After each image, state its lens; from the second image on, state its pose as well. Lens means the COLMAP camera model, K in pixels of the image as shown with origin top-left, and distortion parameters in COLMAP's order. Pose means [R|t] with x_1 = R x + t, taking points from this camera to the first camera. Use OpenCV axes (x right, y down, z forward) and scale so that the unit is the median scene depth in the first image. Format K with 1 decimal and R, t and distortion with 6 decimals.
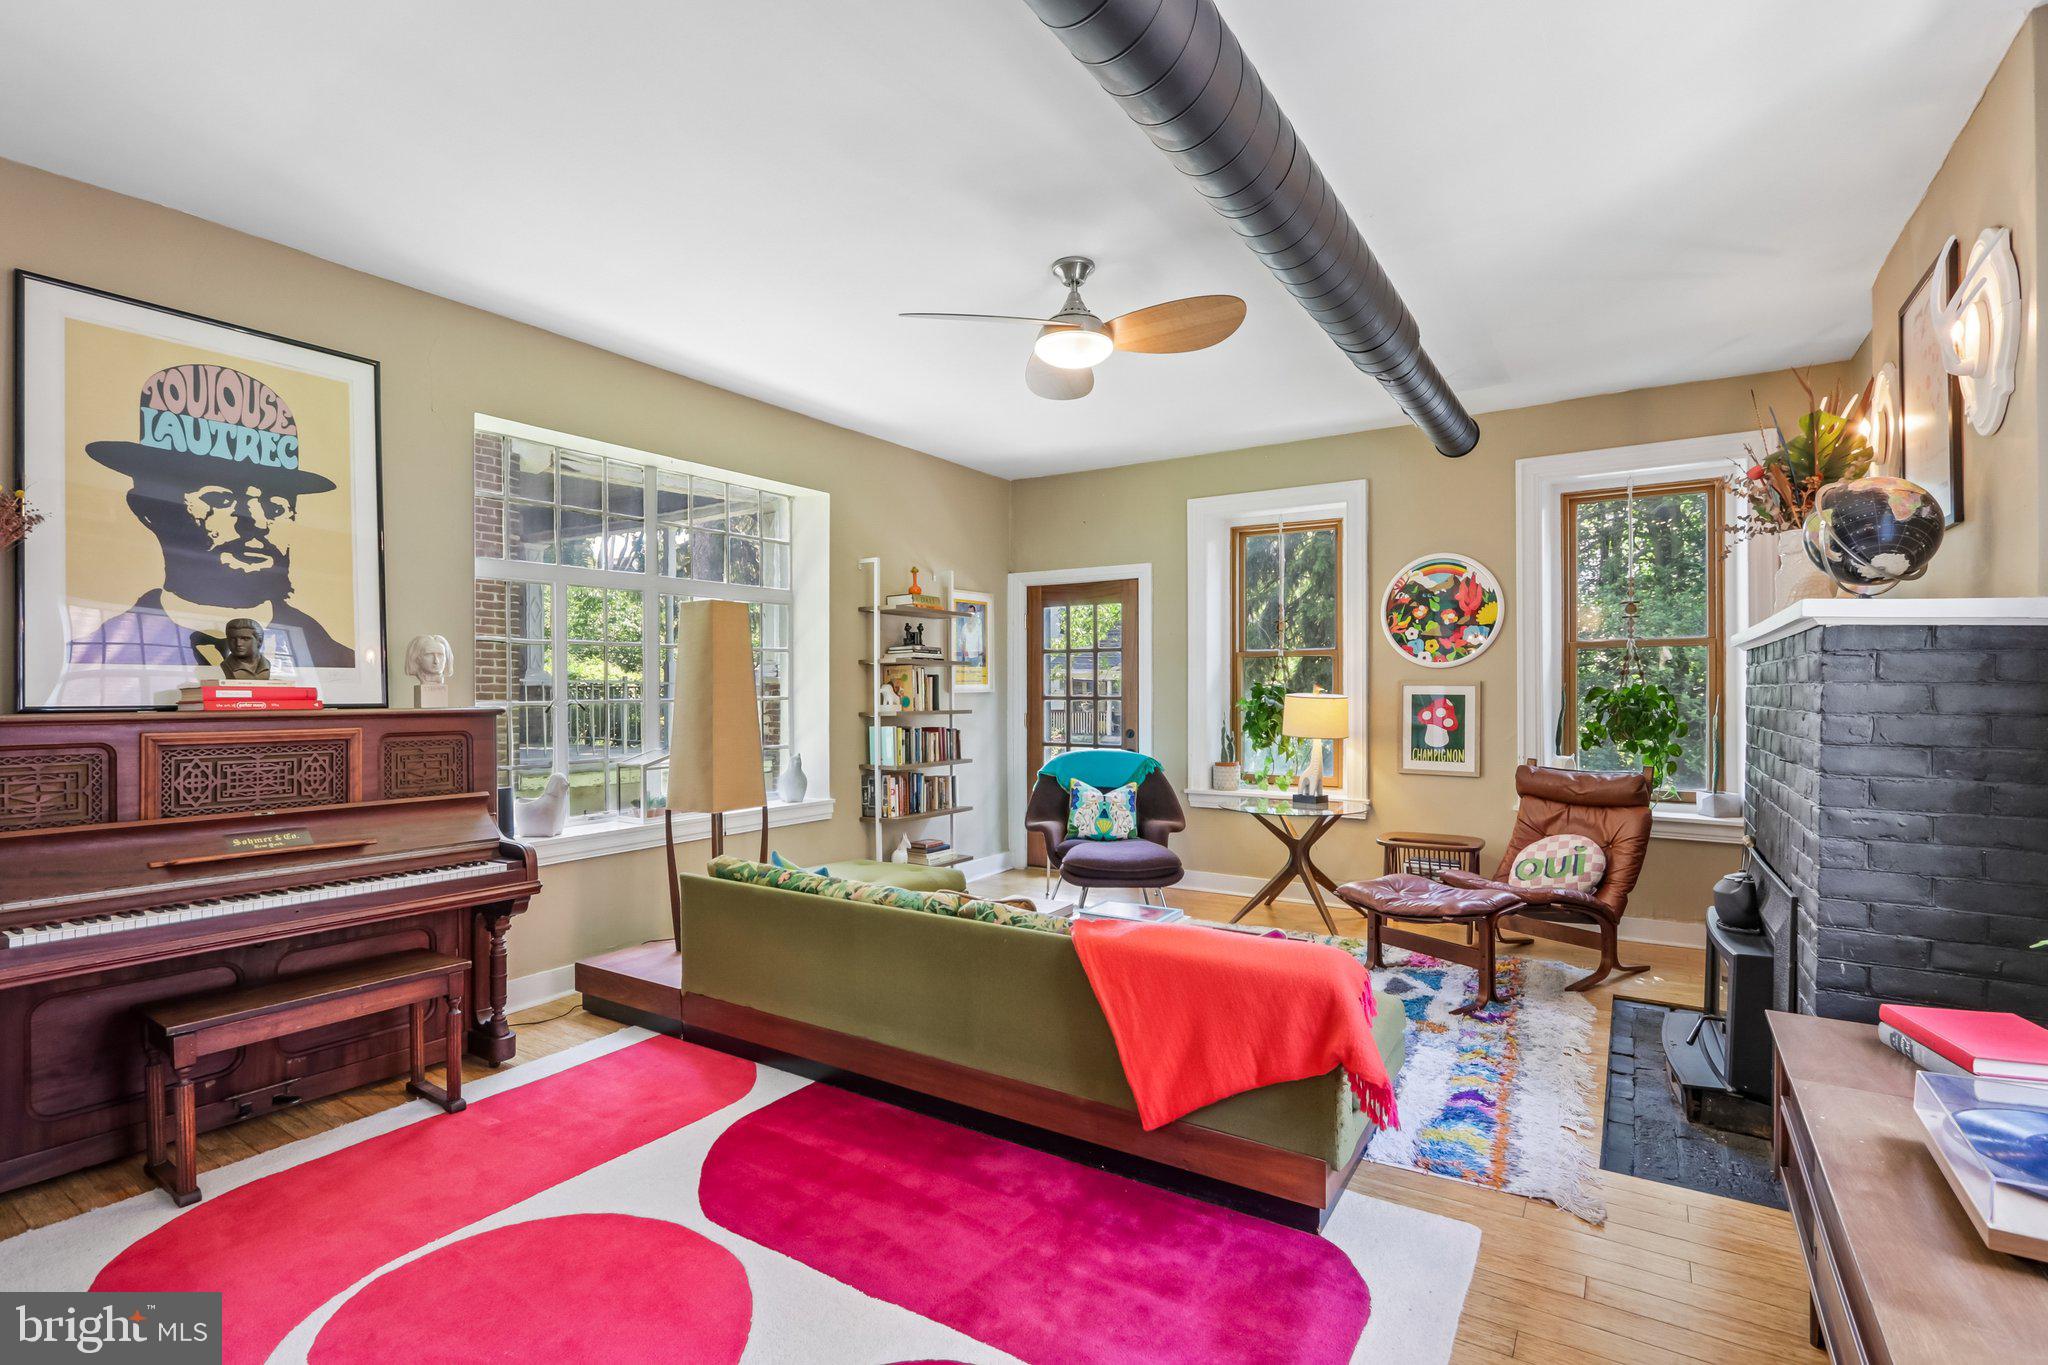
lens RADIAL K [[959.1, 0, 1064.6], [0, 959.1, 692.0], [0, 0, 1]] dist [-0.019269, 0.002501]
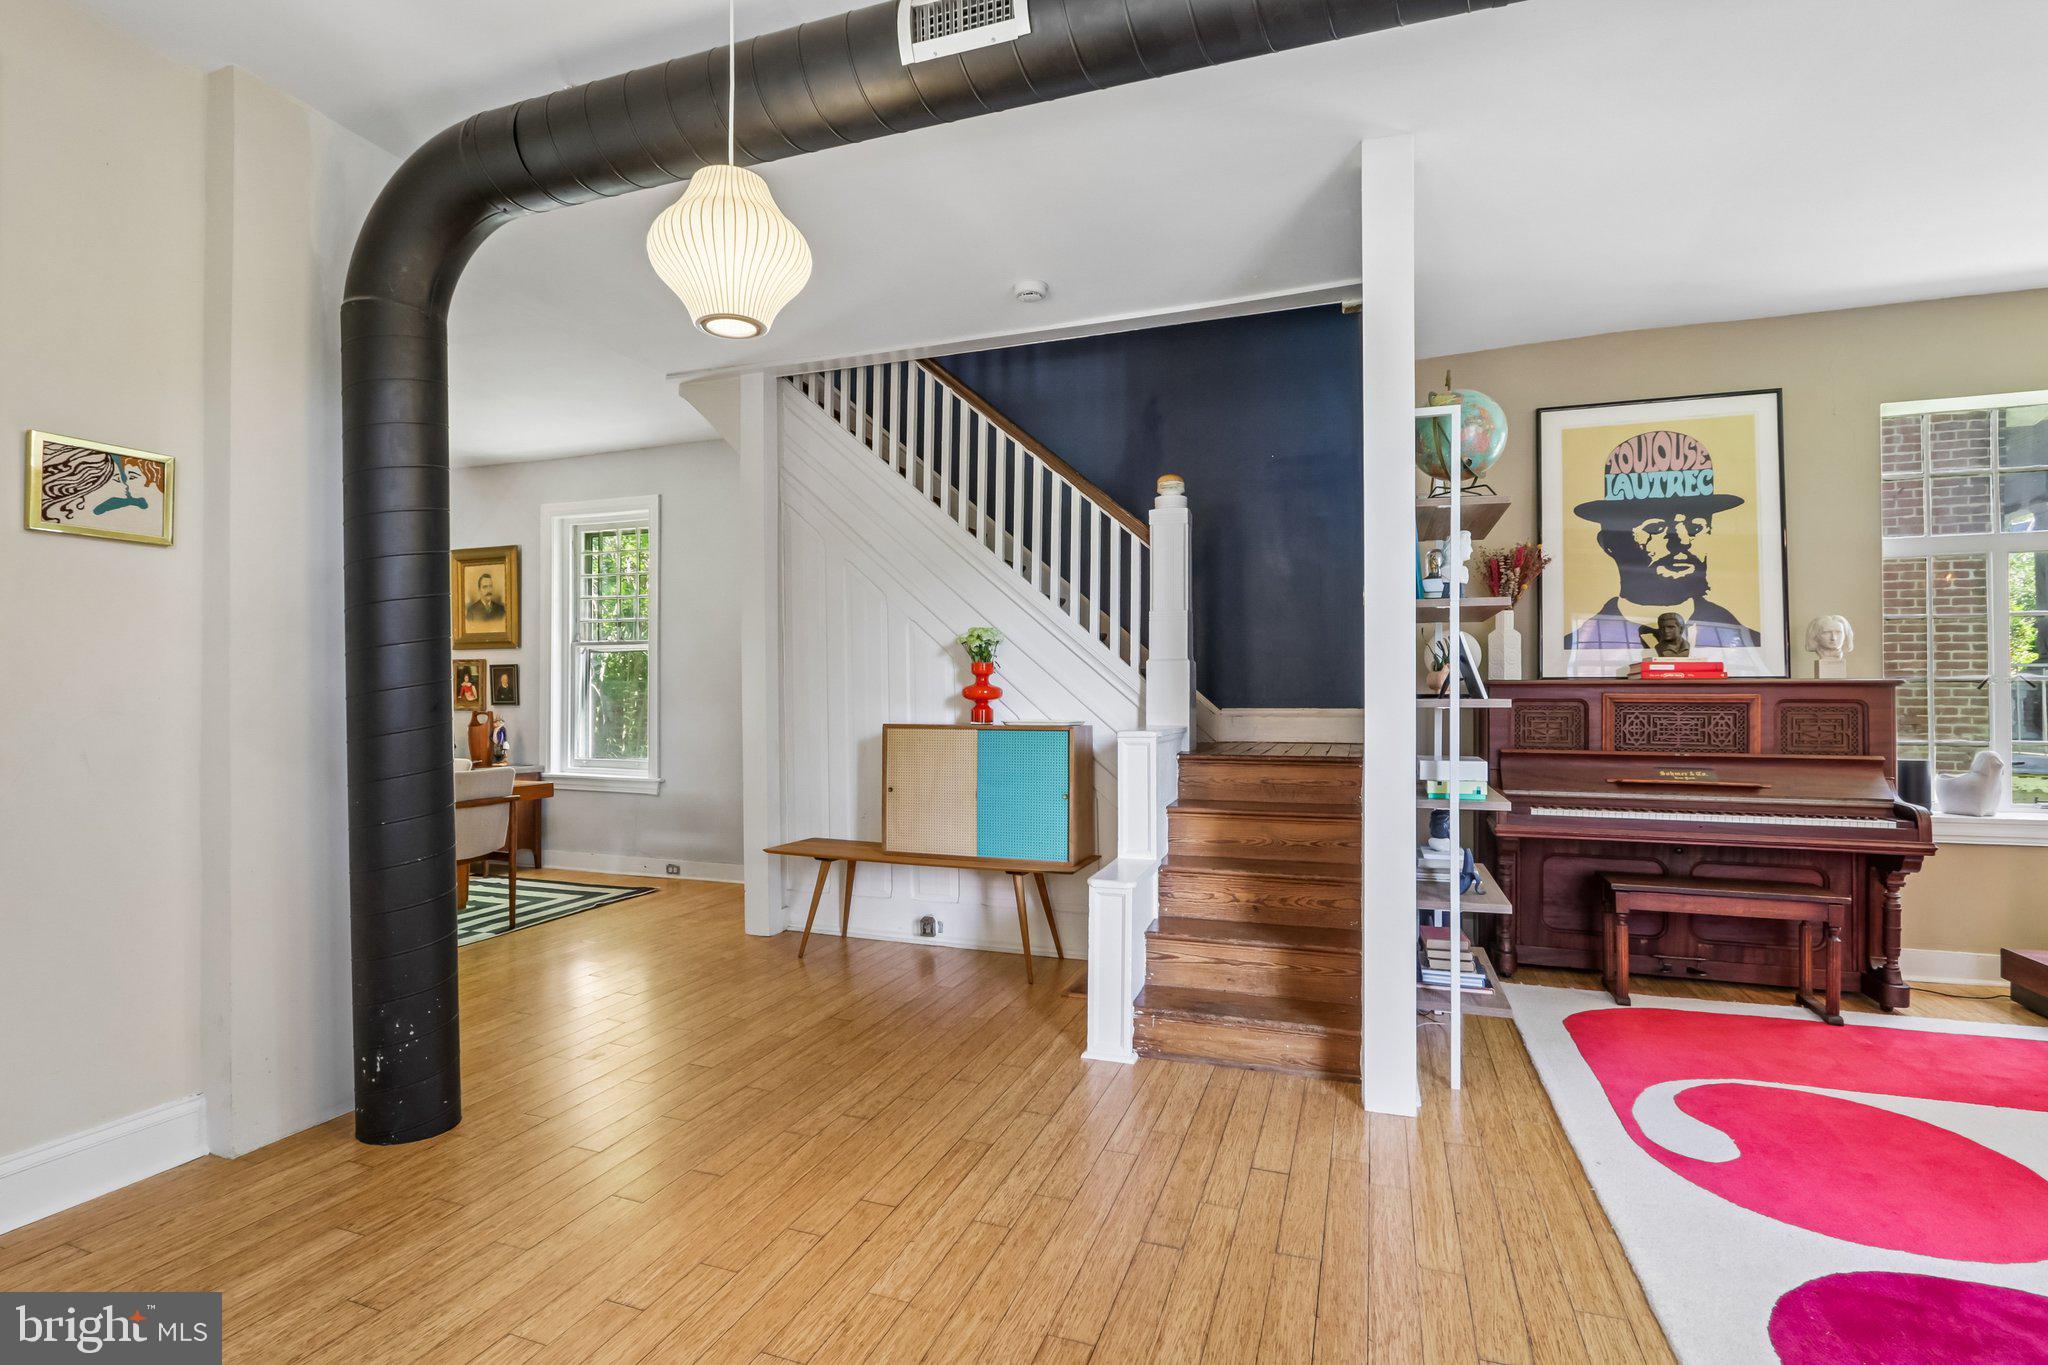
lens RADIAL K [[959.1, 0, 965.5], [0, 959.1, 688.7], [0, 0, 1]] dist [-0.019269, 0.002501]
pose [[0.165065, -0.008029, -0.986250, 0.293629], [-0.003318, 0.999957, -0.008696, 0.044269], [0.986277, 0.004708, 0.165032, -0.212661]]
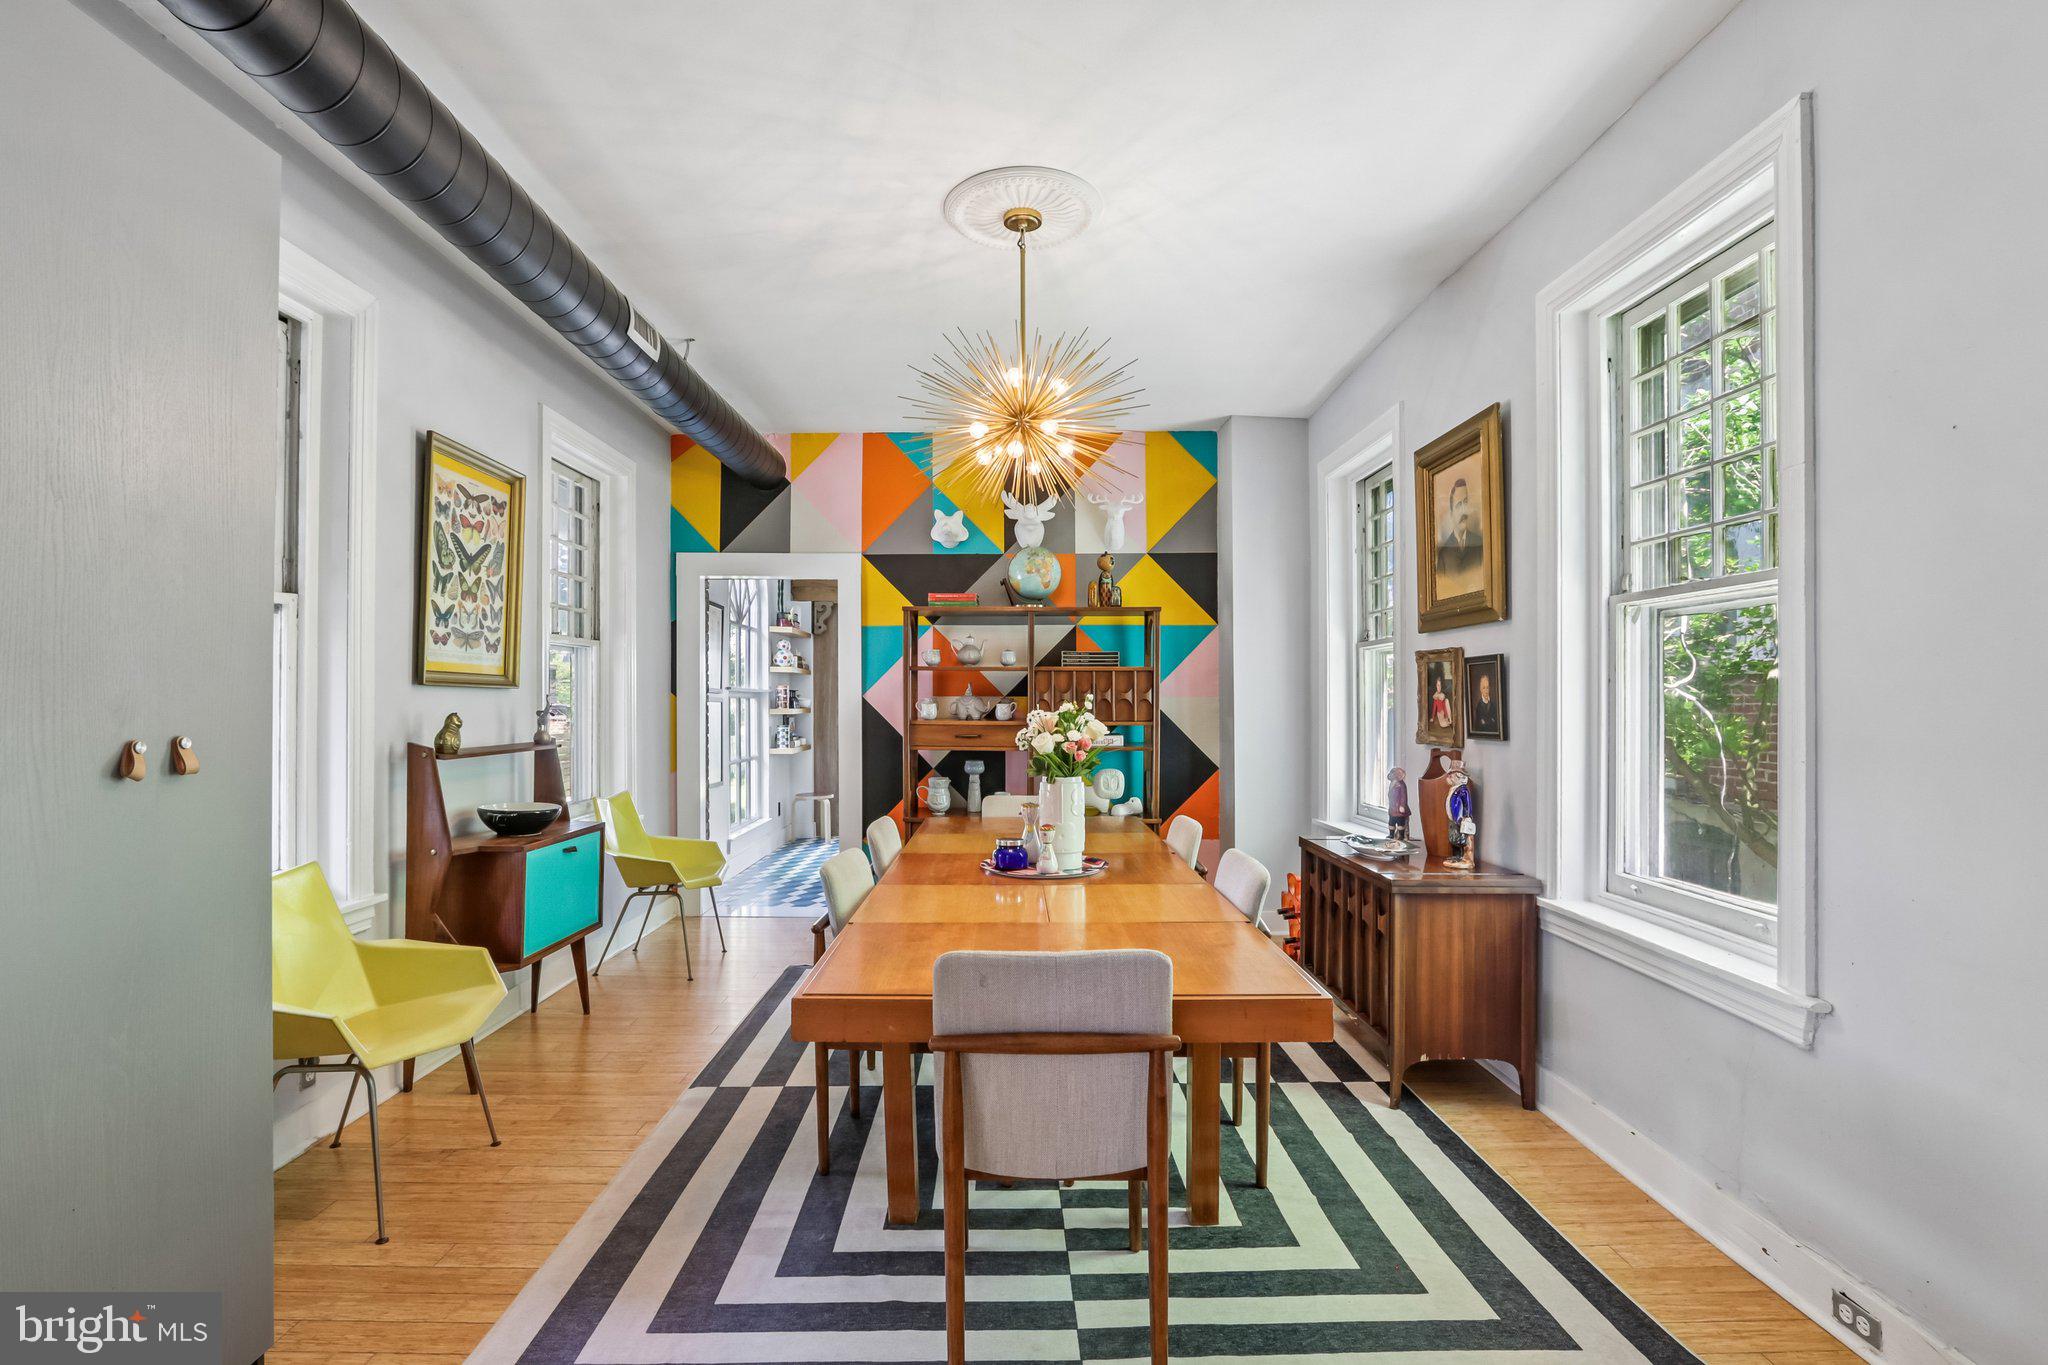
lens RADIAL K [[959.1, 0, 1024.8], [0, 959.1, 699.0], [0, 0, 1]] dist [-0.019269, 0.002501]
pose [[-0.839968, 0.000680, -0.542636, -1.093576], [-0.001050, 0.999995, 0.002878, 0.017460], [0.542635, 0.002987, -0.839963, -0.277100]]
